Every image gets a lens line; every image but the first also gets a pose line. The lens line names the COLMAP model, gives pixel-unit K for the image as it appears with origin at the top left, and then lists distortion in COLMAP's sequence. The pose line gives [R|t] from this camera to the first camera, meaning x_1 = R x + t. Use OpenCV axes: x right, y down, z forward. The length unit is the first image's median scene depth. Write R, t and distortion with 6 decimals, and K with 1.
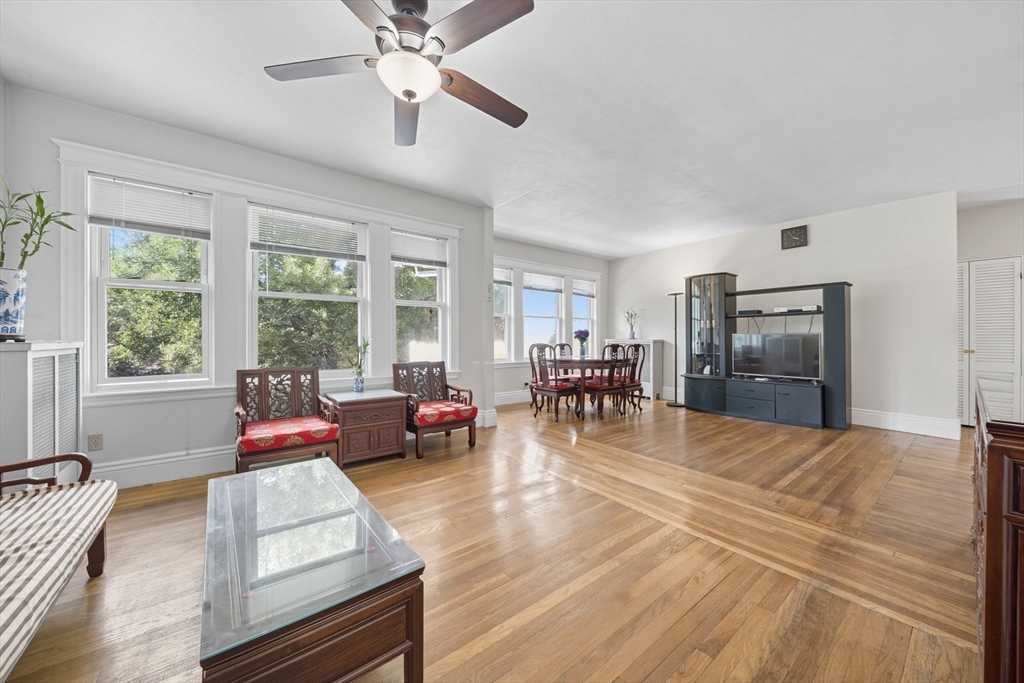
lens RADIAL K [[359.9, 0, 510.6], [0, 359.9, 342.7], [0, 0, 1]] dist [0.009205, -0.005793]
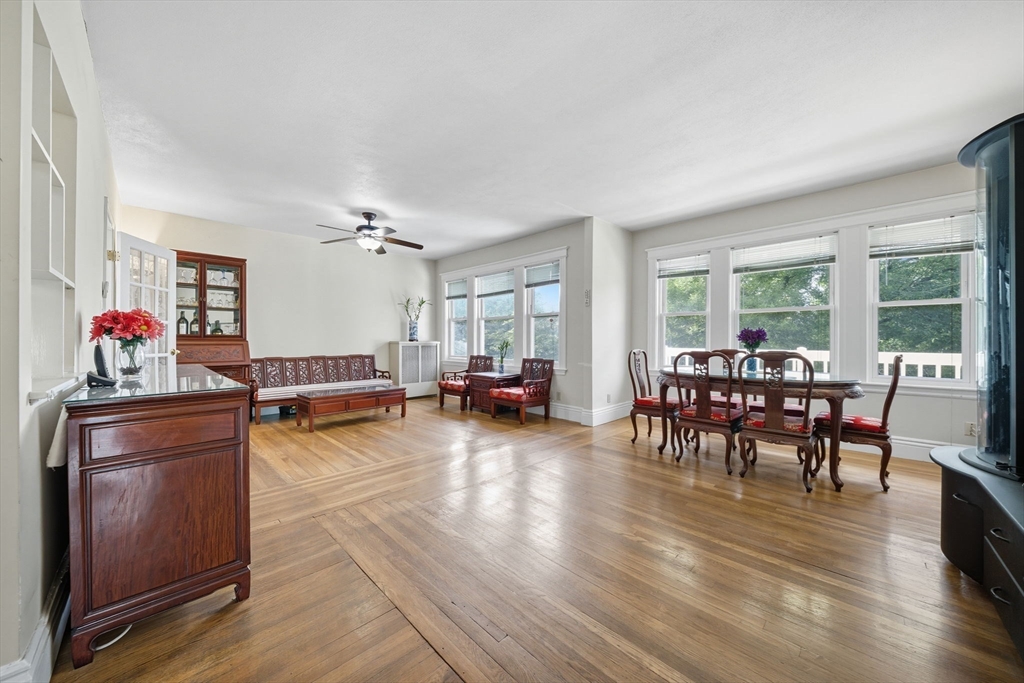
lens RADIAL K [[359.9, 0, 510.6], [0, 359.9, 342.7], [0, 0, 1]] dist [0.009205, -0.005793]
pose [[0.121285, -0.004746, -0.992606, 1.046431], [-0.029174, 0.999540, -0.008344, 0.008423], [0.992189, 0.029971, 0.121090, 0.720601]]
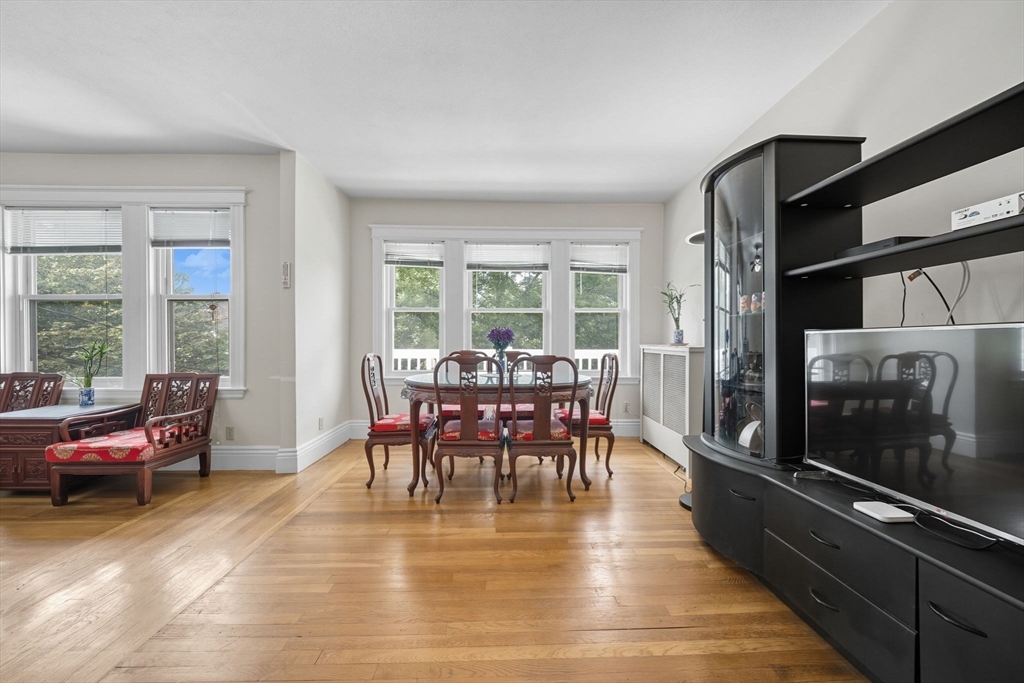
lens RADIAL K [[359.9, 0, 510.6], [0, 359.9, 342.7], [0, 0, 1]] dist [0.009205, -0.005793]
pose [[0.807390, -0.010987, -0.589916, 0.745965], [-0.007367, 0.999561, -0.028699, 0.005363], [0.589973, 0.027517, 0.806954, 0.775056]]
